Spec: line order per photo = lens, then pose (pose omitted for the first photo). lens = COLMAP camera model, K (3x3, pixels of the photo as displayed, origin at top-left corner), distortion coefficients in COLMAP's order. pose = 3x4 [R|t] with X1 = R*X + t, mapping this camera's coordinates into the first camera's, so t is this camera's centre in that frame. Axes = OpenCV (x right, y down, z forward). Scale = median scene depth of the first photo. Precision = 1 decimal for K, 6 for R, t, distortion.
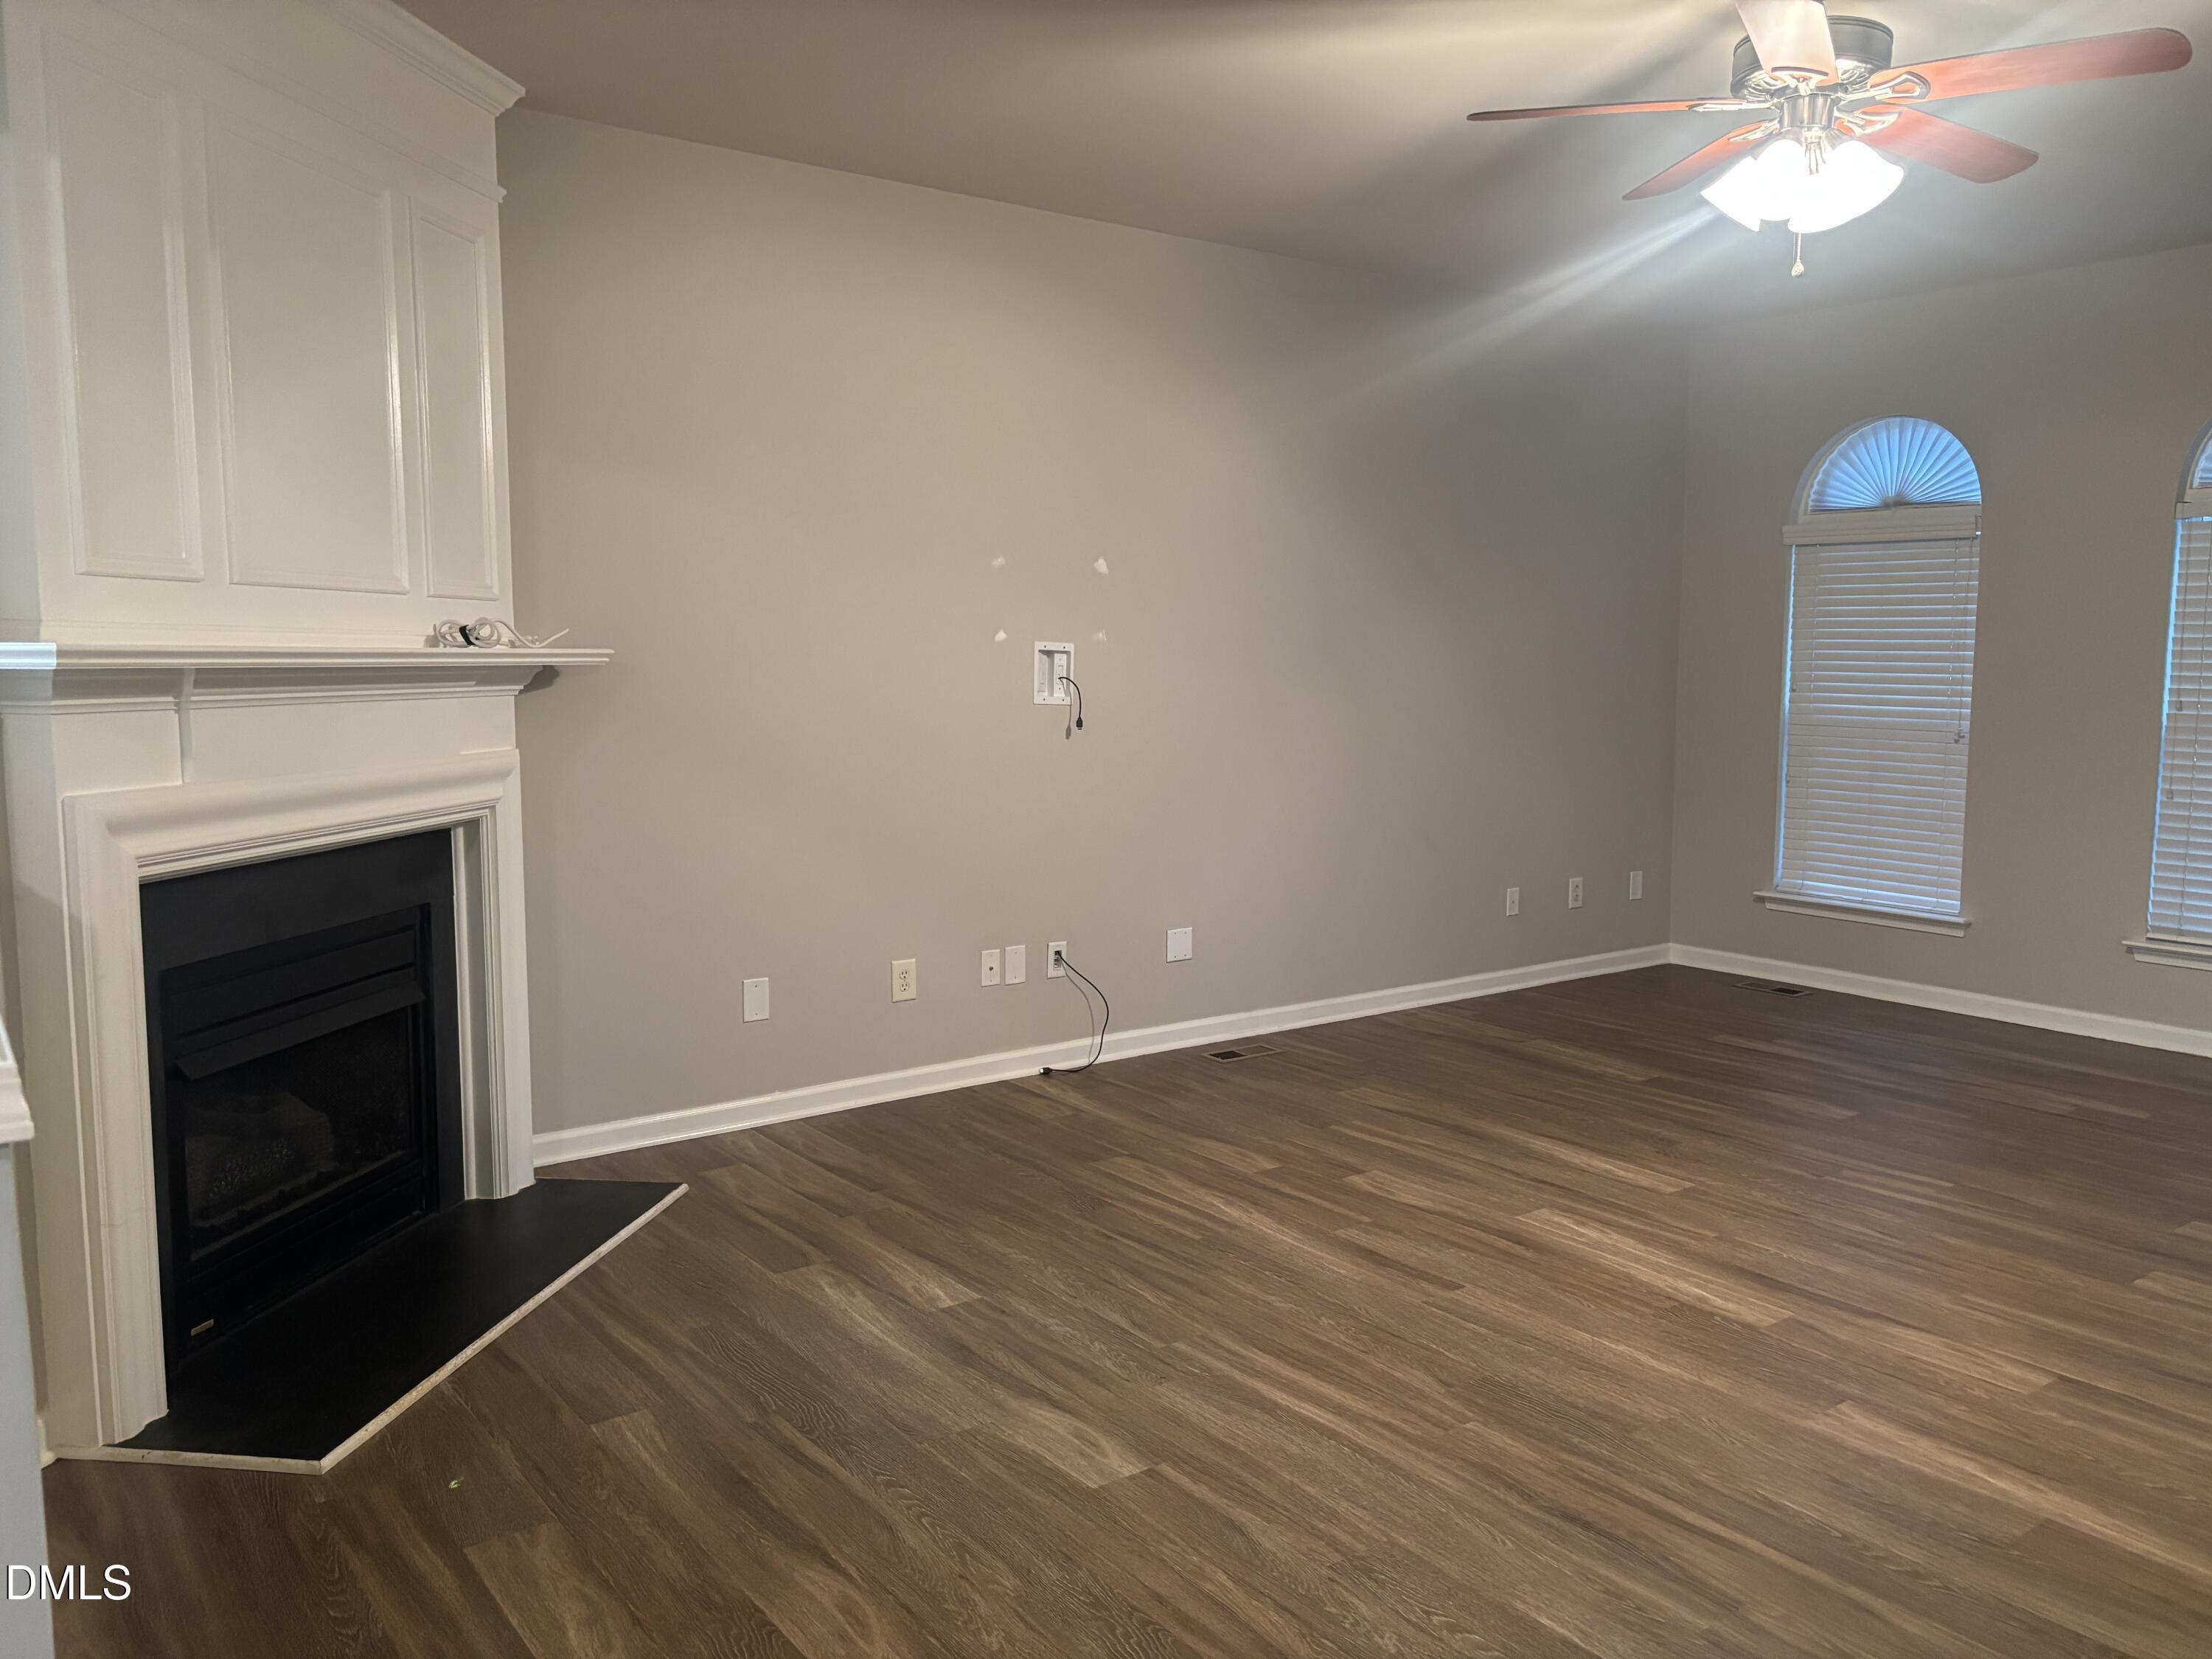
lens RADIAL K [[1673.4, 0, 1112.9], [0, 1673.4, 839.1], [0, 0, 1]] dist [0.056886, -0.064268]
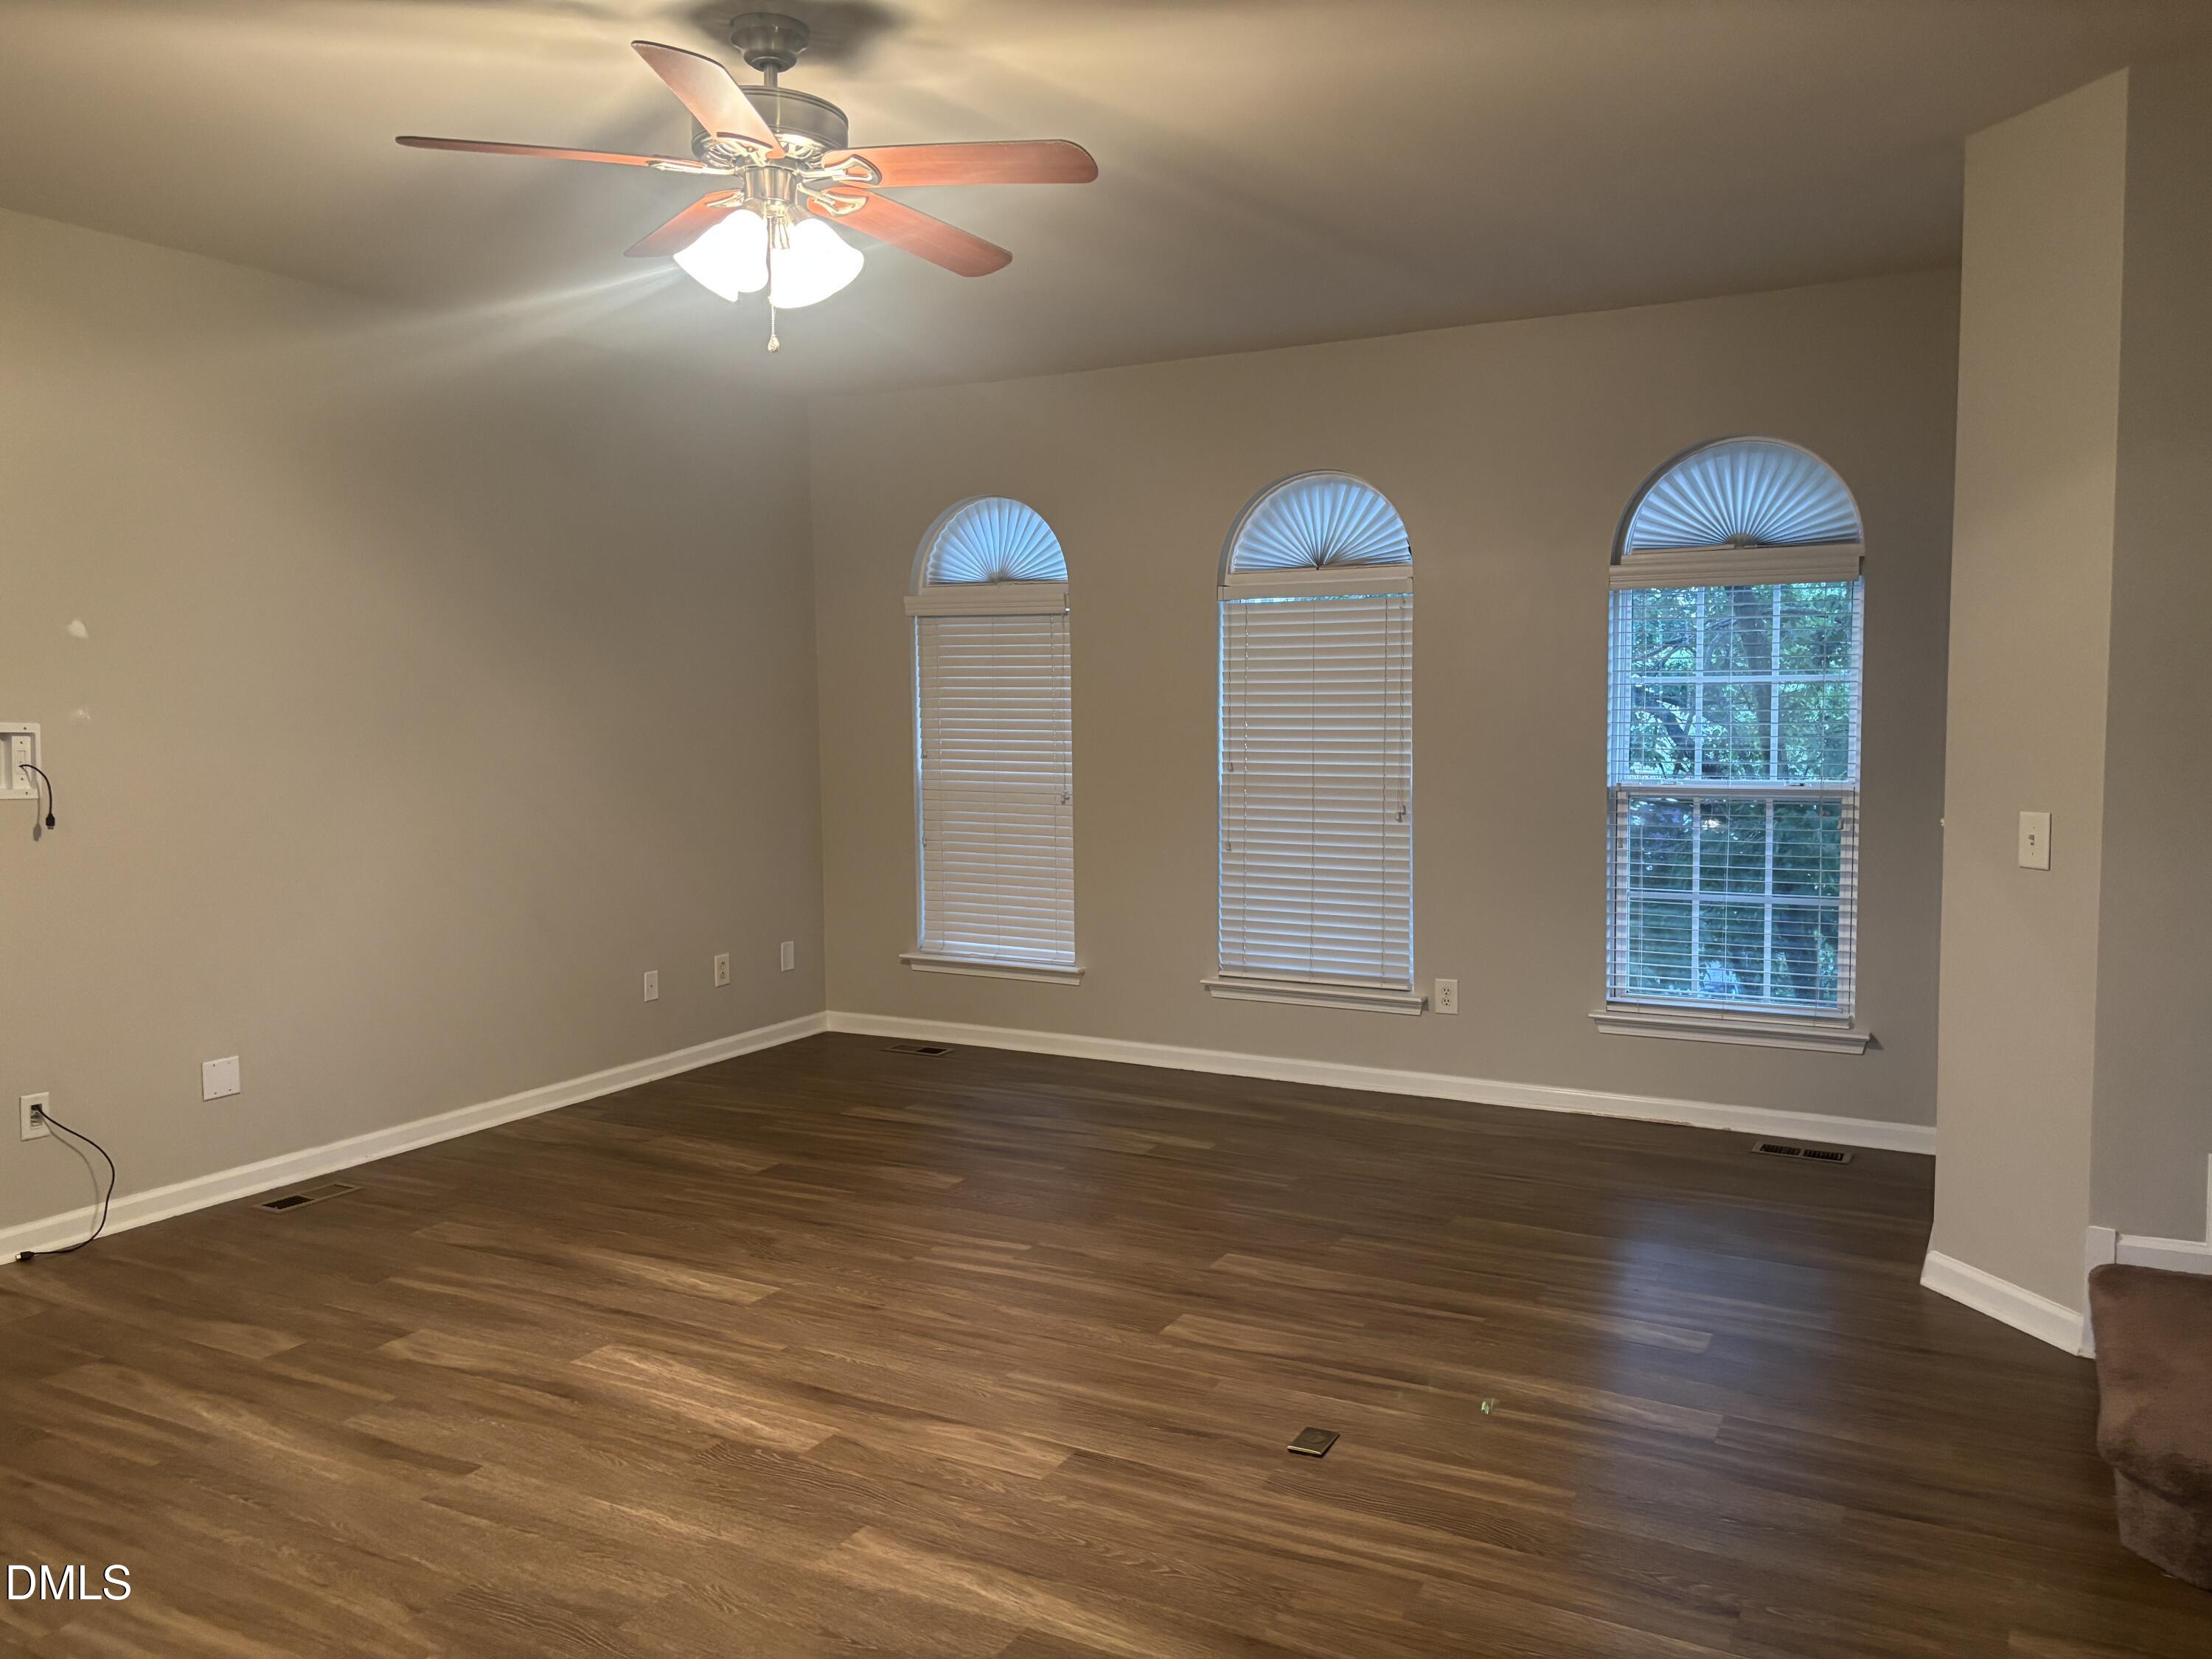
lens RADIAL K [[1673.4, 0, 1118.4], [0, 1673.4, 827.4], [0, 0, 1]] dist [0.056886, -0.064268]
pose [[0.906516, -0.040684, 0.420207, 0.138197], [0.056491, 0.998084, -0.025235, -0.021737], [-0.418375, 0.046614, 0.907077, 0.047466]]
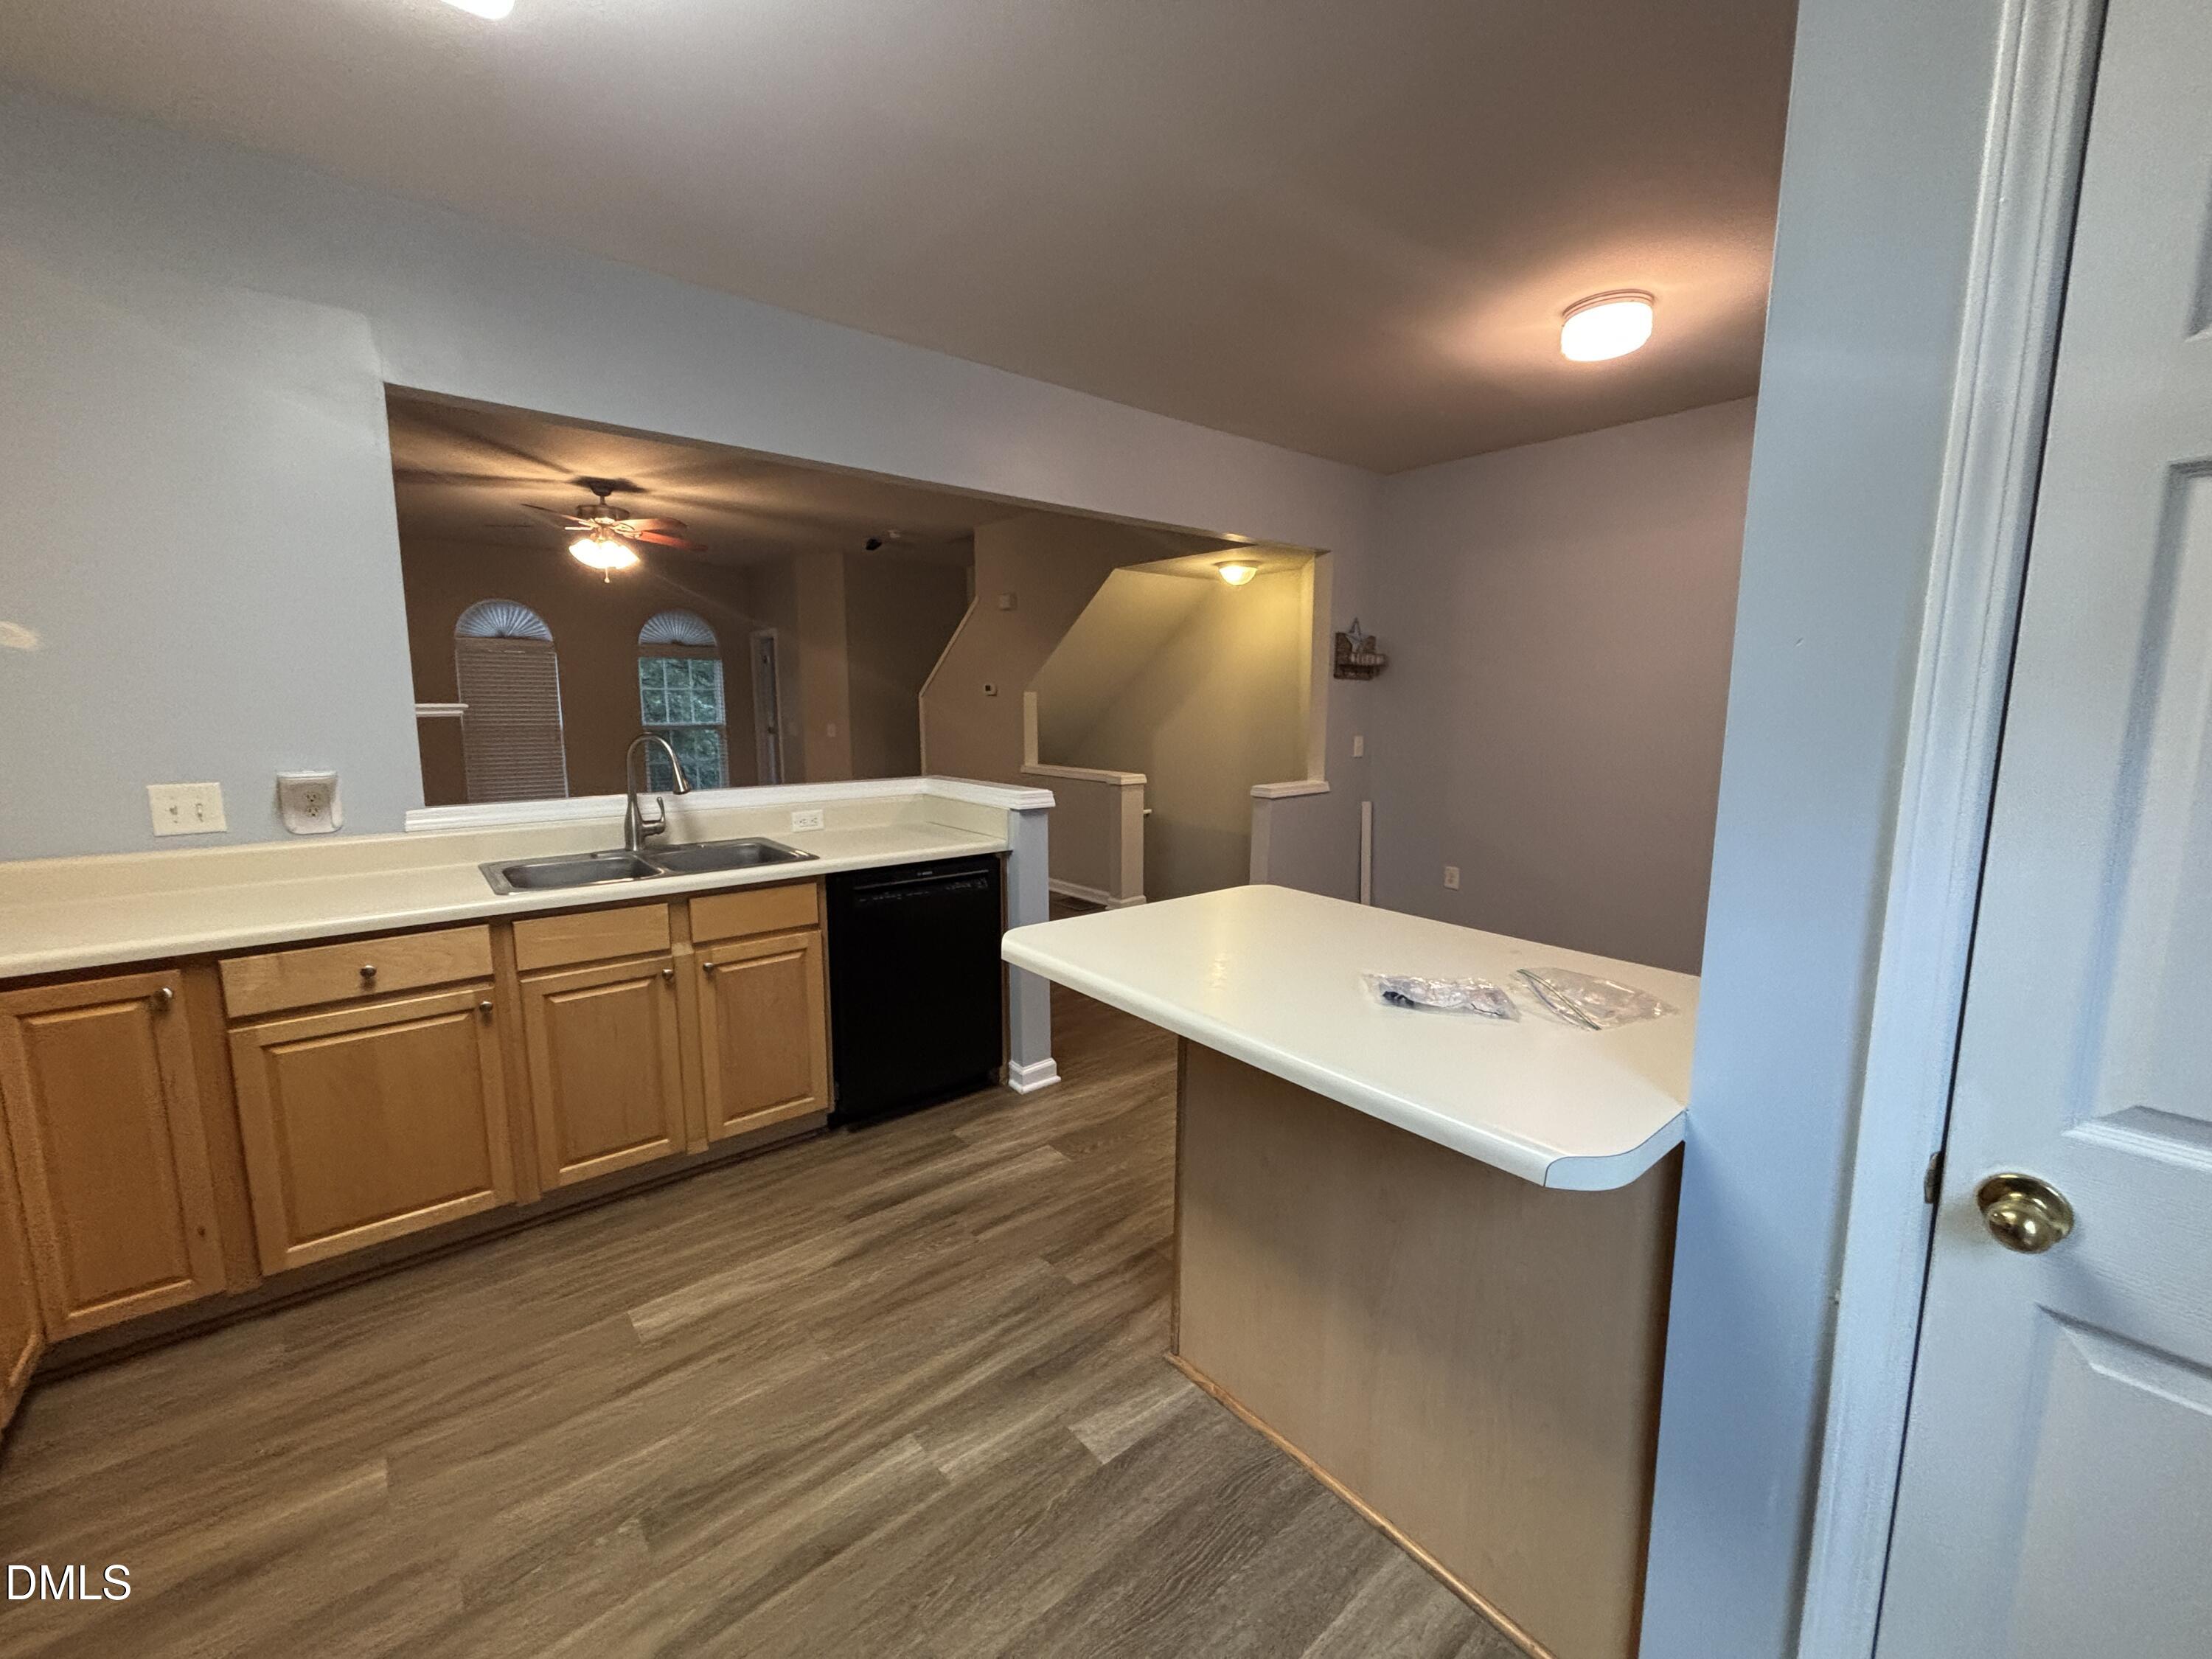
lens RADIAL K [[889.8, 0, 1097.9], [0, 889.8, 826.1], [0, 0, 1]] dist [-0.001682, 0.000535]
pose [[-0.051670, -0.140174, 0.988778, -1.103621], [0.103883, 0.983975, 0.144921, -0.027752], [-0.993246, 0.110205, -0.036280, 0.168215]]
